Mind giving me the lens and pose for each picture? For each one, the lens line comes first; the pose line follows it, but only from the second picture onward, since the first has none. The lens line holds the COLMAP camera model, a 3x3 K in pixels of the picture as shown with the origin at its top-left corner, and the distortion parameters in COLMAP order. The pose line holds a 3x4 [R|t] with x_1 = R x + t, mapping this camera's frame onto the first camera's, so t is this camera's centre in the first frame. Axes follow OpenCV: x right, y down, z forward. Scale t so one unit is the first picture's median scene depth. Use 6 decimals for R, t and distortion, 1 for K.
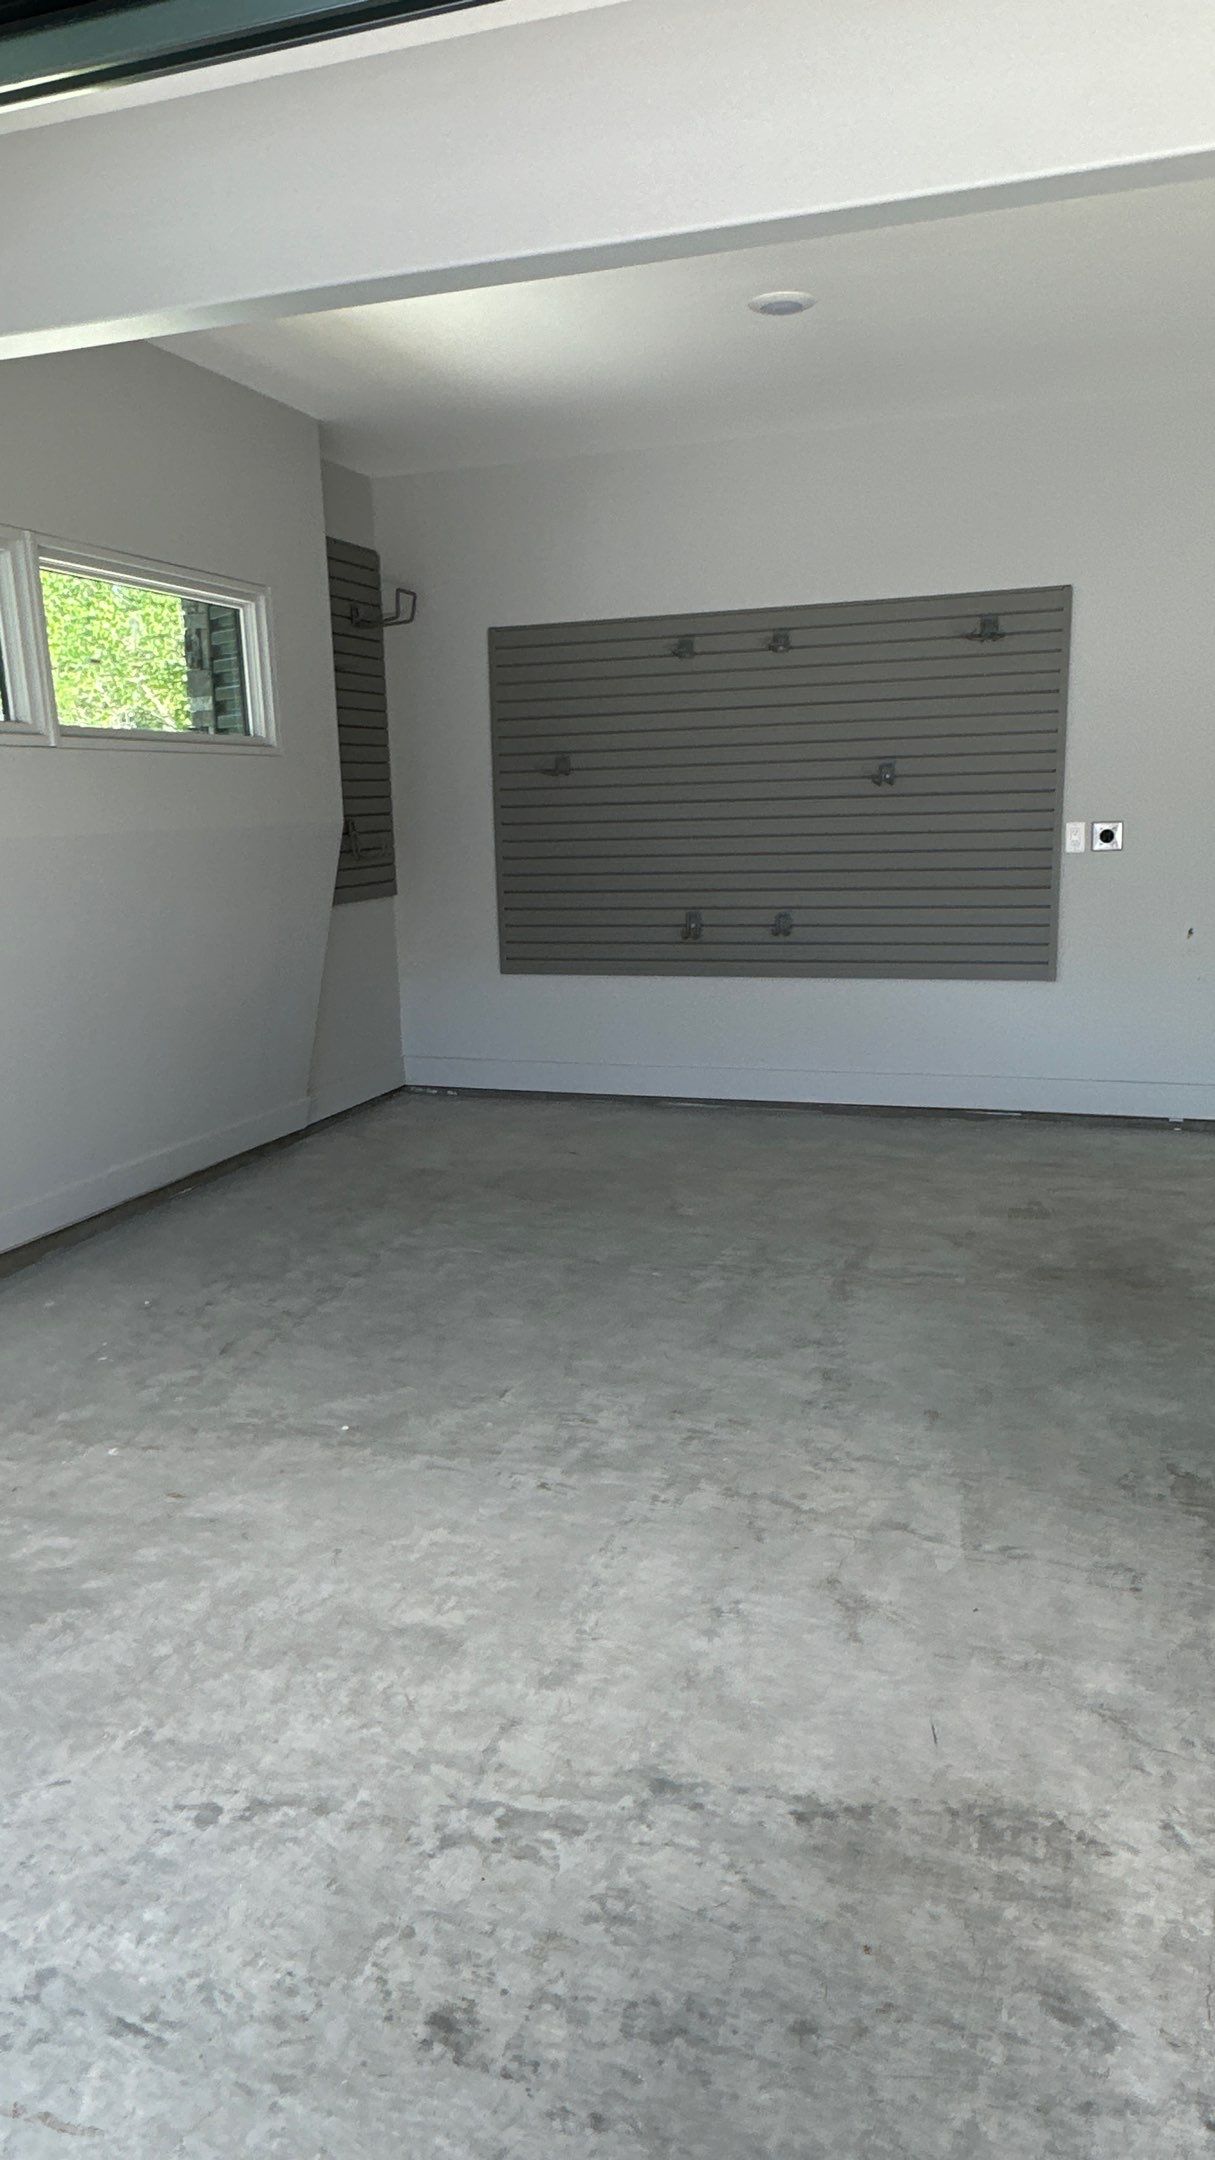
lens RADIAL K [[1437.0, 0, 607.2], [0, 1437.0, 1084.3], [0, 0, 1]] dist [-0.008012, 0.005540]
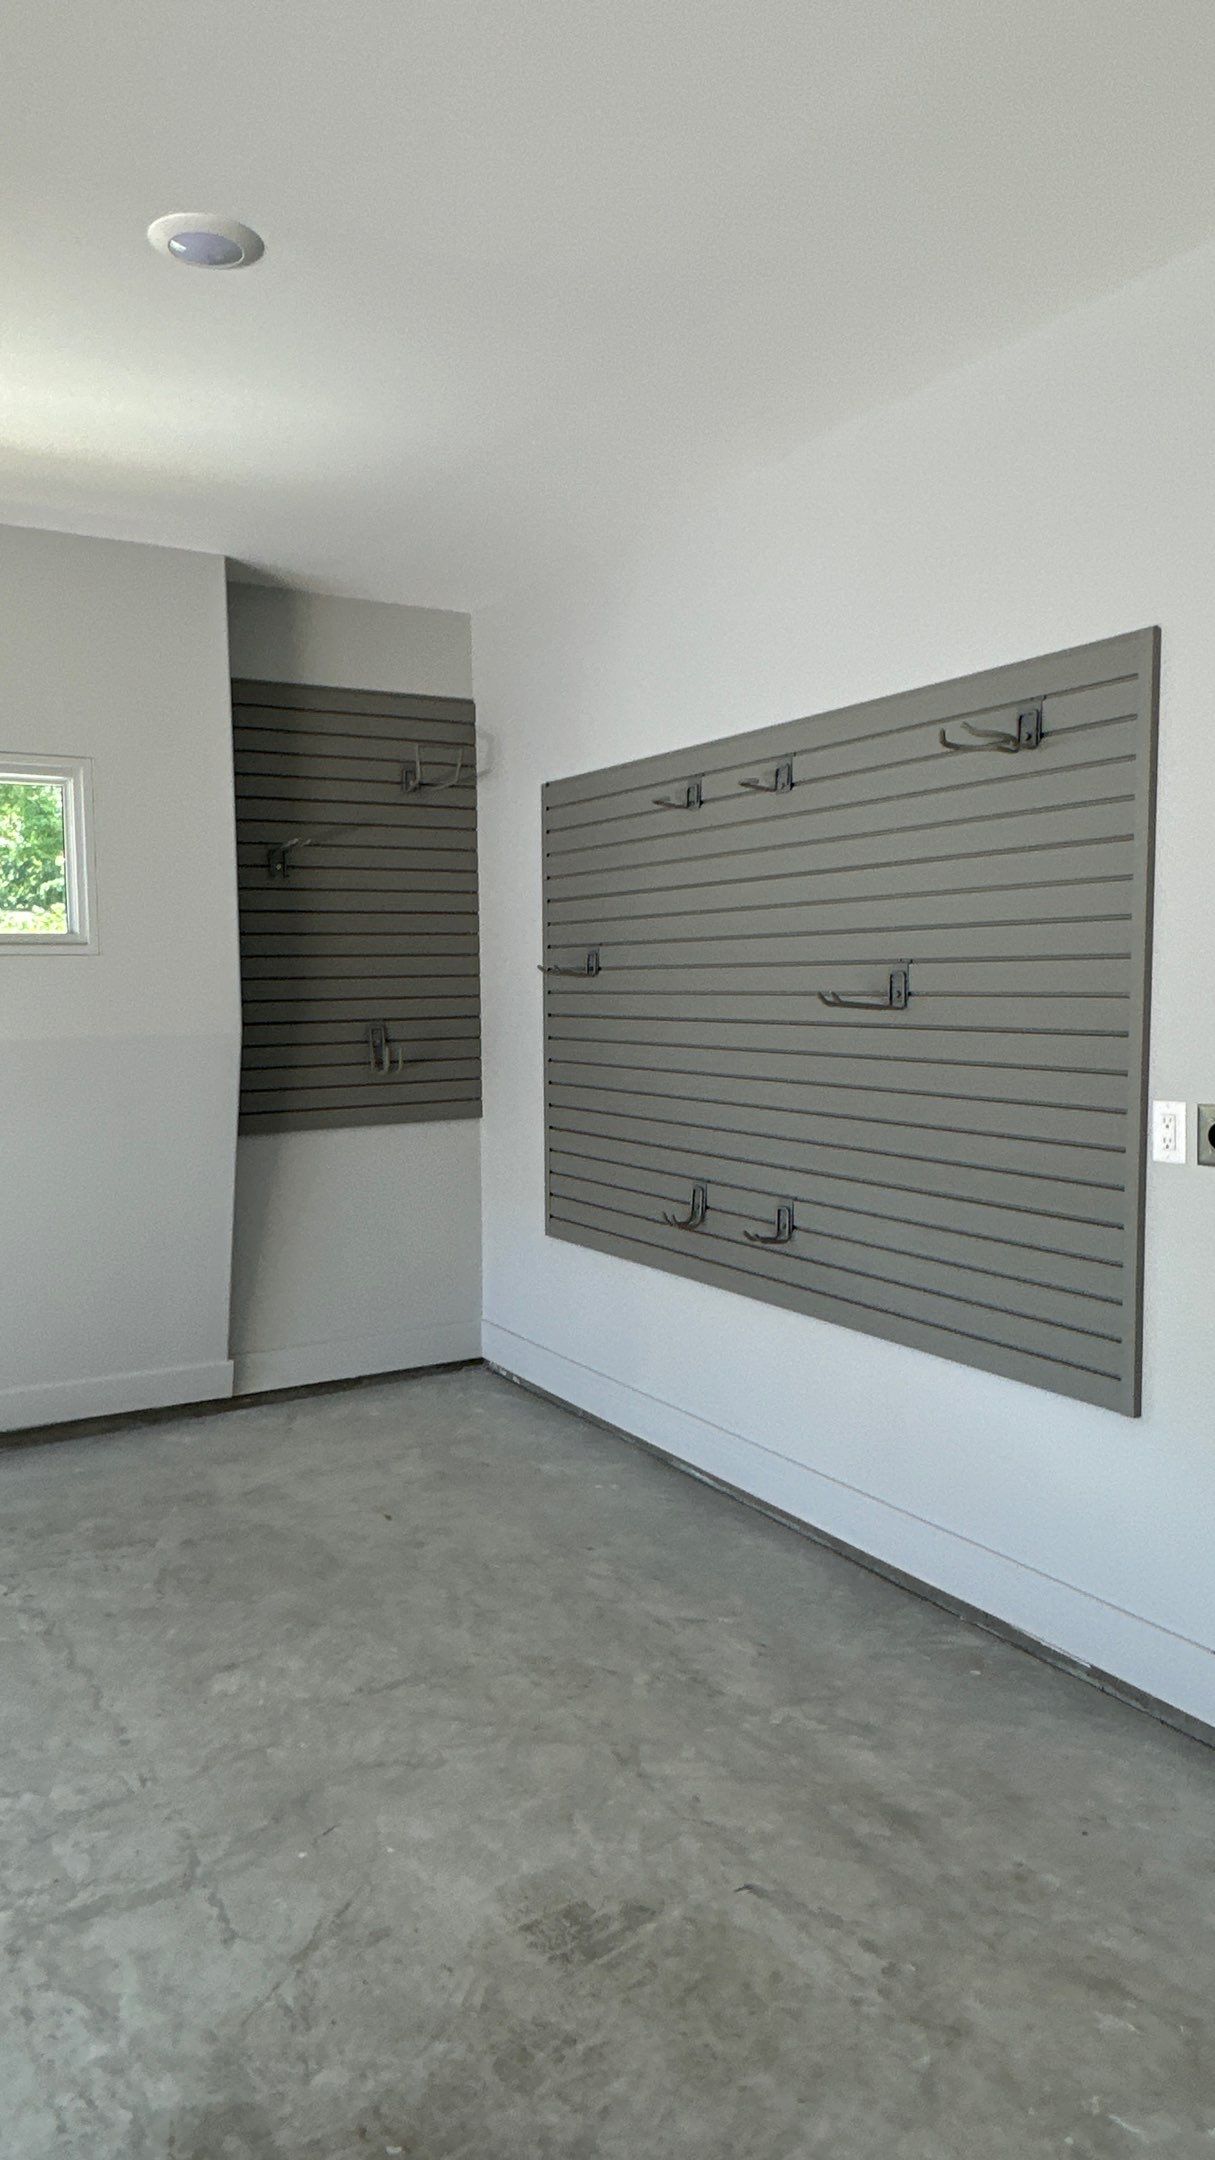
lens RADIAL K [[1437.0, 0, 609.6], [0, 1437.0, 1084.0], [0, 0, 1]] dist [-0.008012, 0.005540]
pose [[0.763466, 0.068008, -0.642258, 0.476030], [-0.135361, 0.989203, -0.056160, -0.131439], [0.631504, 0.129813, 0.764428, 0.495686]]
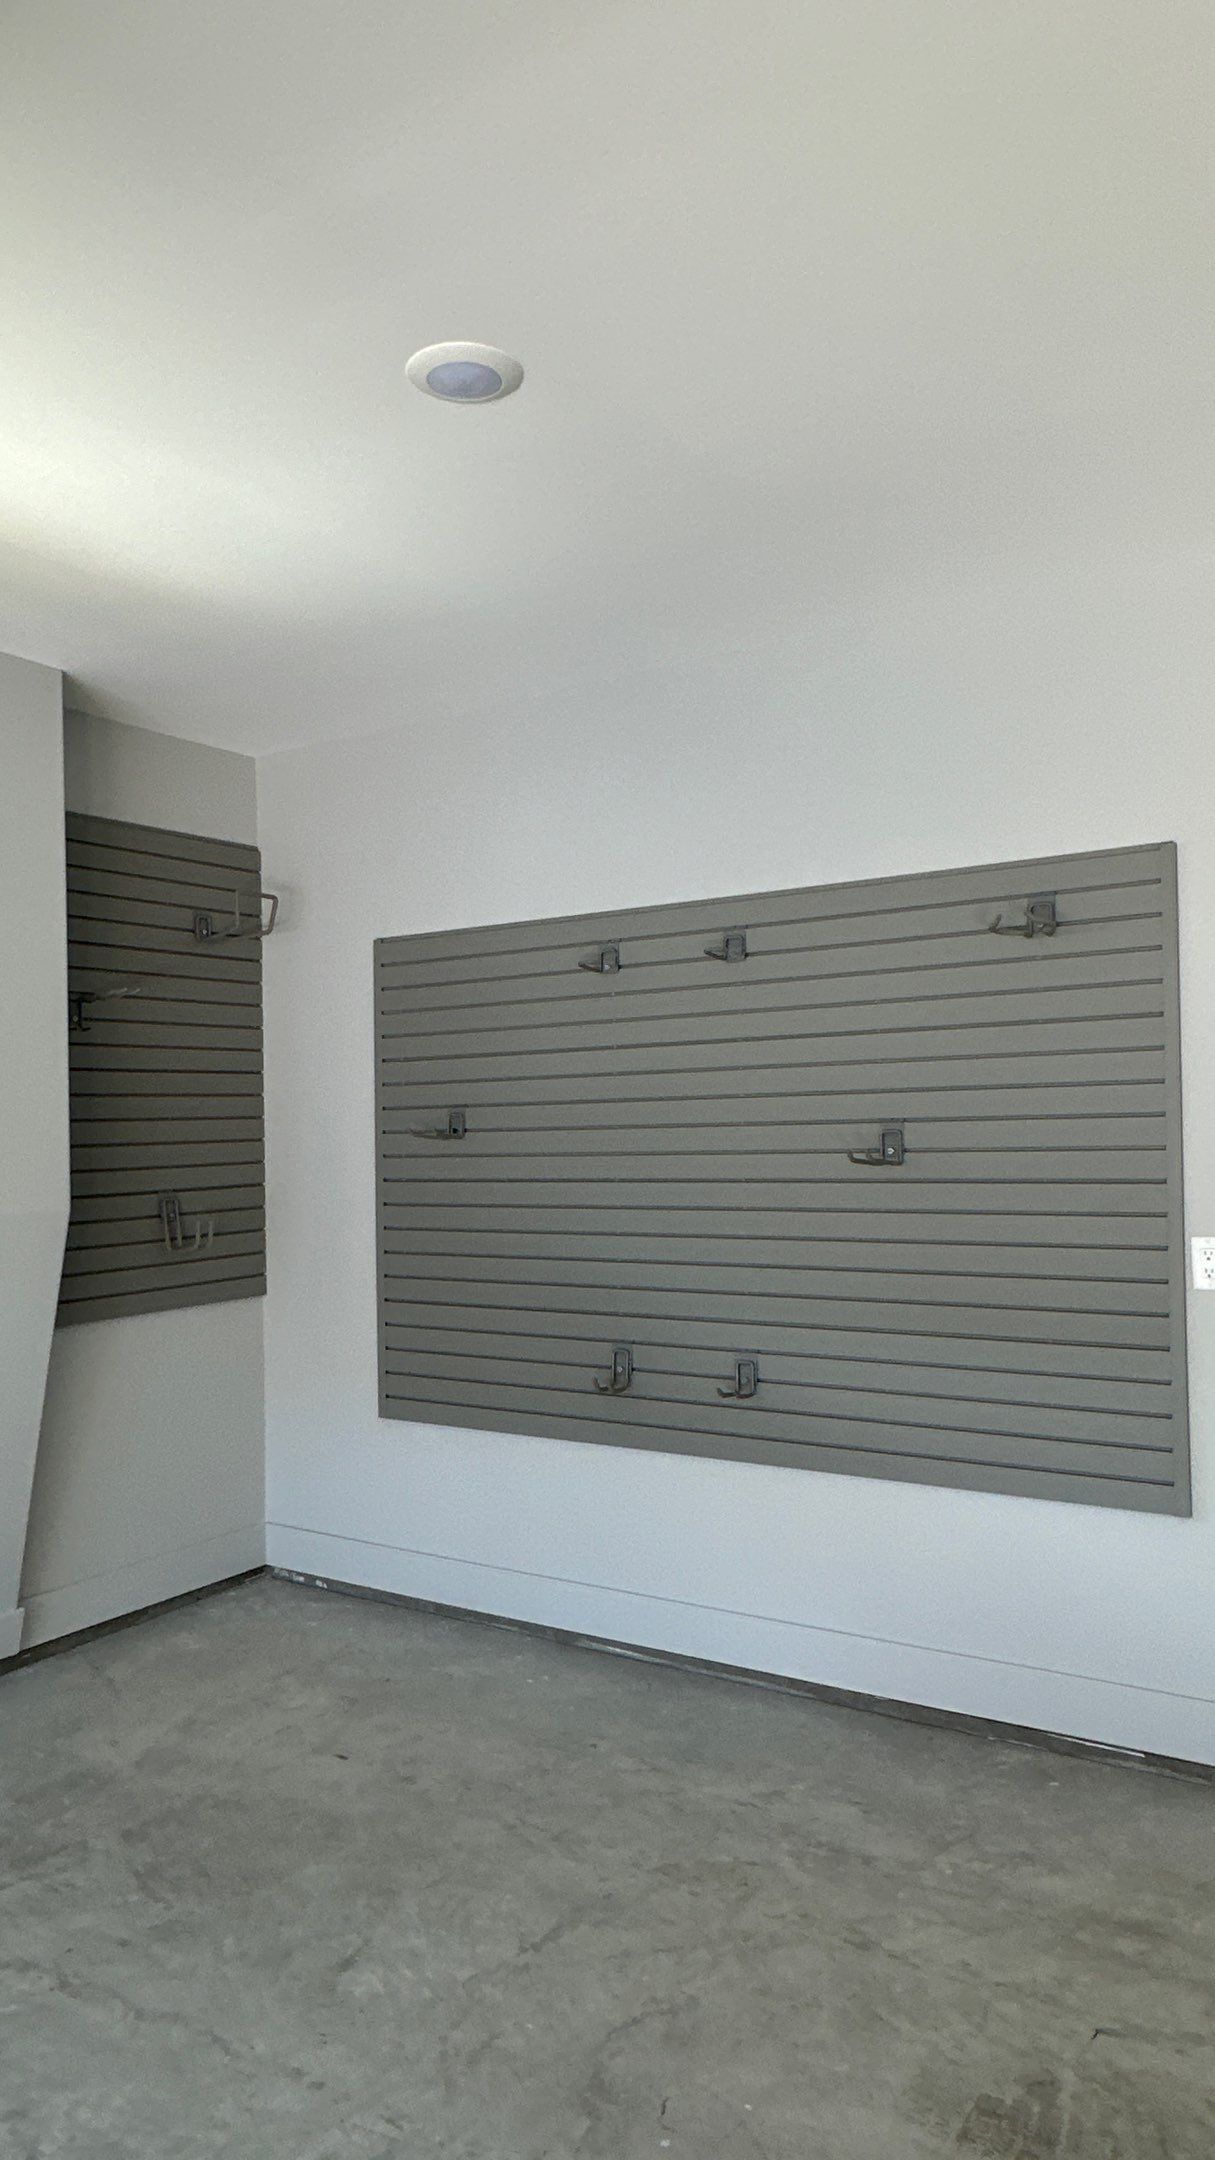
lens RADIAL K [[1437.0, 0, 607.5], [0, 1437.0, 1083.5], [0, 0, 1]] dist [-0.008012, 0.005540]
pose [[0.968063, -0.000087, -0.250708, 0.230875], [-0.054276, 0.976212, -0.209917, -0.106367], [0.244763, 0.216820, 0.945029, 0.380400]]
